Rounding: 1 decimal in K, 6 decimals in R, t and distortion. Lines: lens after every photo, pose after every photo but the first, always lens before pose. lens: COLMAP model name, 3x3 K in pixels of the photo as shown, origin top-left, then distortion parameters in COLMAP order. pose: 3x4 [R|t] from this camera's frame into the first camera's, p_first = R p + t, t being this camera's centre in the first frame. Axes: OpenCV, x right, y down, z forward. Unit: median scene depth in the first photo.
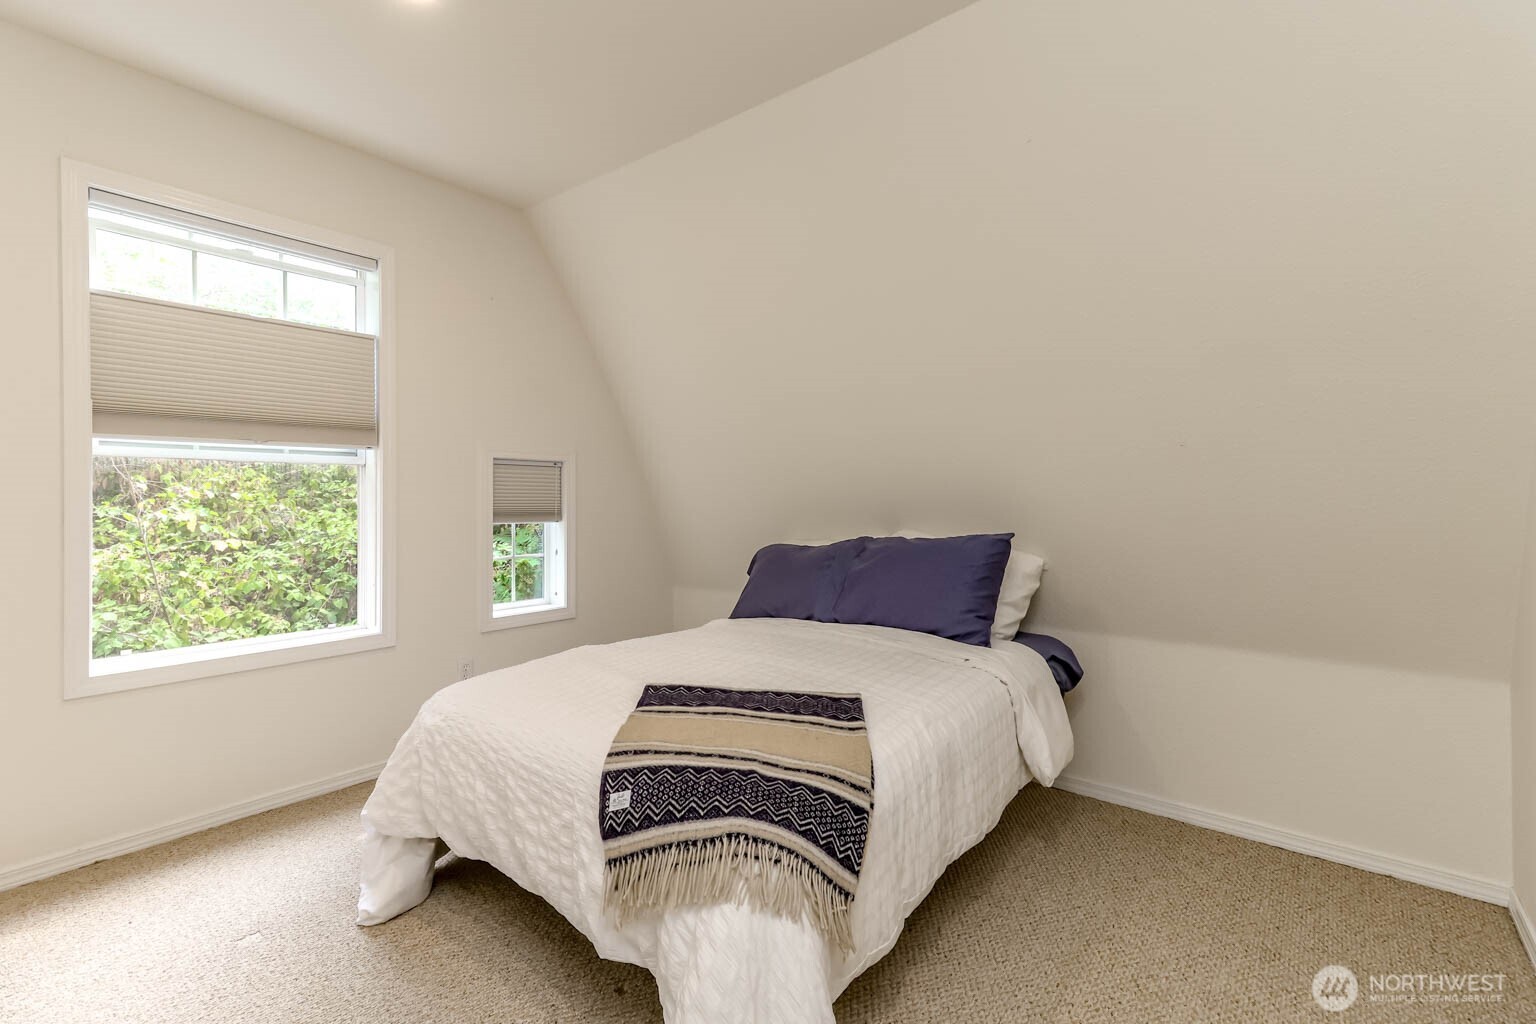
lens RADIAL K [[698.4, 0, 761.9], [0, 698.4, 509.3], [0, 0, 1]] dist [0.015030, 0.000573]
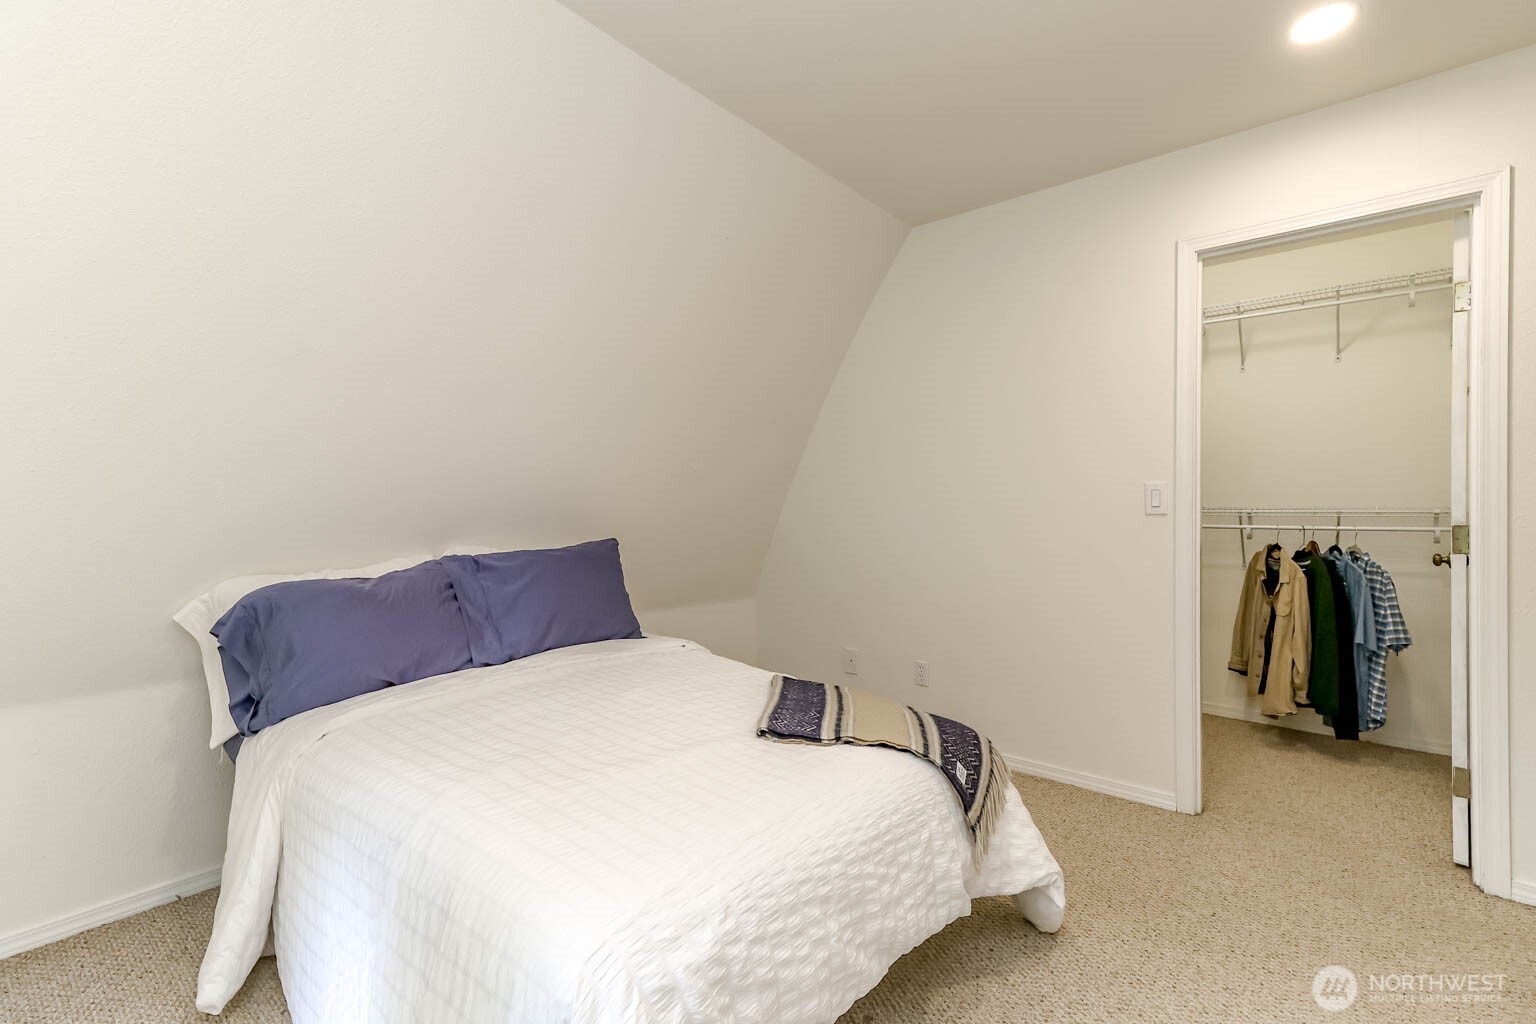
lens RADIAL K [[698.4, 0, 761.9], [0, 698.4, 509.3], [0, 0, 1]] dist [0.015030, 0.000573]
pose [[0.010562, -0.002473, 0.999941, -1.146144], [0.007301, 0.999970, 0.002396, -0.023981], [-0.999918, 0.007276, 0.010580, 1.099707]]
